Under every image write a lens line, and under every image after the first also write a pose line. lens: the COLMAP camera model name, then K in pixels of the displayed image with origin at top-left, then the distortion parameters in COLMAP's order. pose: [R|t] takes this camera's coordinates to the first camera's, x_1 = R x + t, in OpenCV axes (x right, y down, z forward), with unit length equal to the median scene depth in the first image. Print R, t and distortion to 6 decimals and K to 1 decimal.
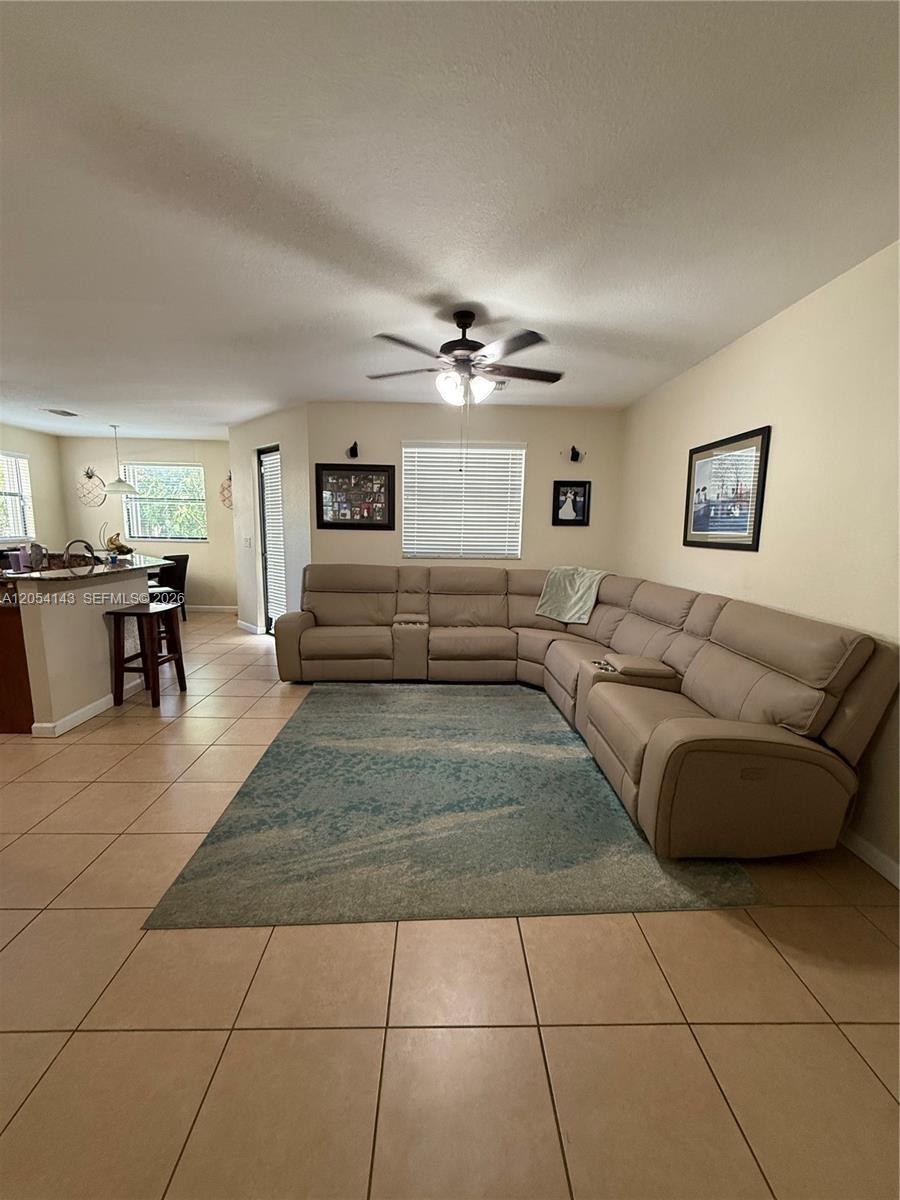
lens RADIAL K [[479.5, 0, 451.7], [0, 479.5, 596.0], [0, 0, 1]] dist [0.001390, 0.000292]
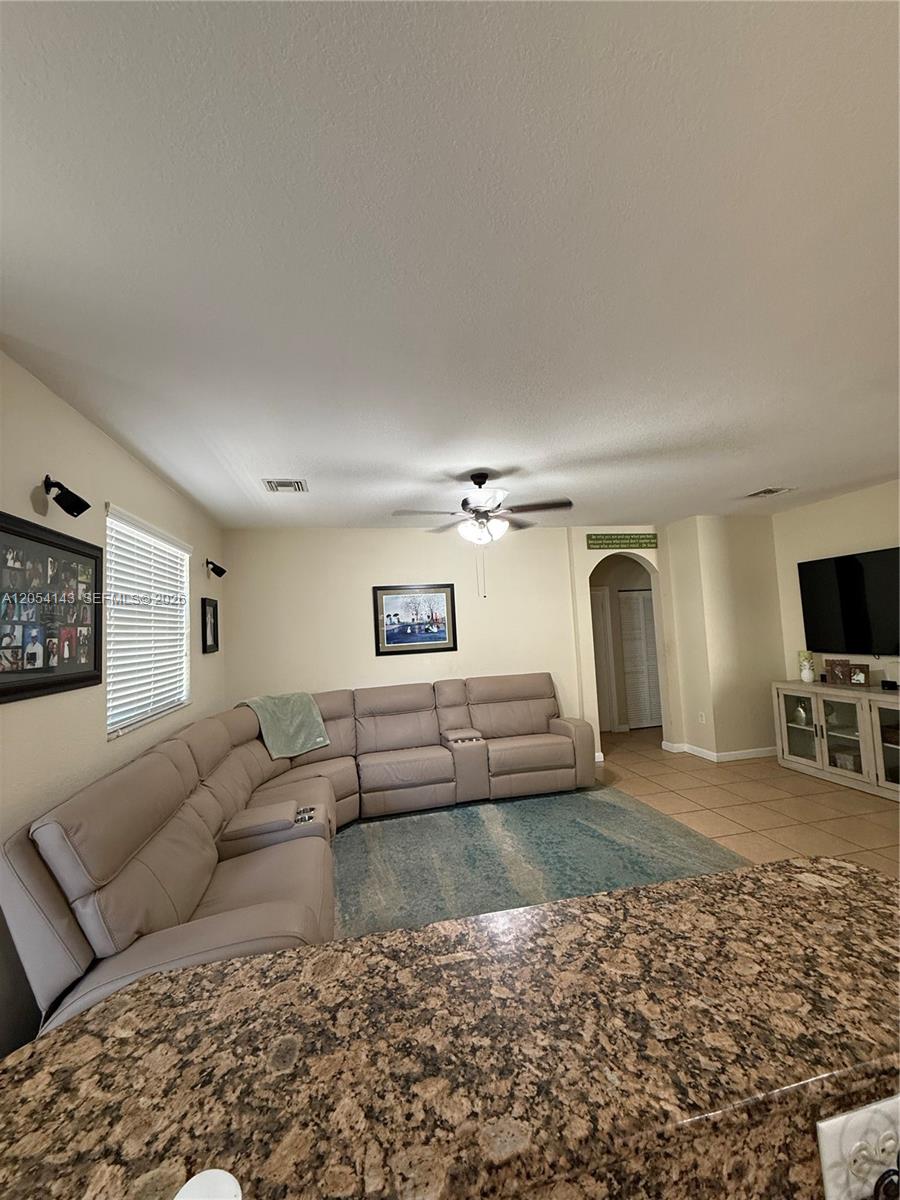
lens RADIAL K [[479.5, 0, 451.7], [0, 479.5, 596.0], [0, 0, 1]] dist [0.001390, 0.000292]
pose [[-0.185195, 0.058560, 0.980955, -0.970092], [0.191366, 0.981262, -0.022450, -0.220463], [-0.963889, 0.183564, -0.192931, 1.139671]]
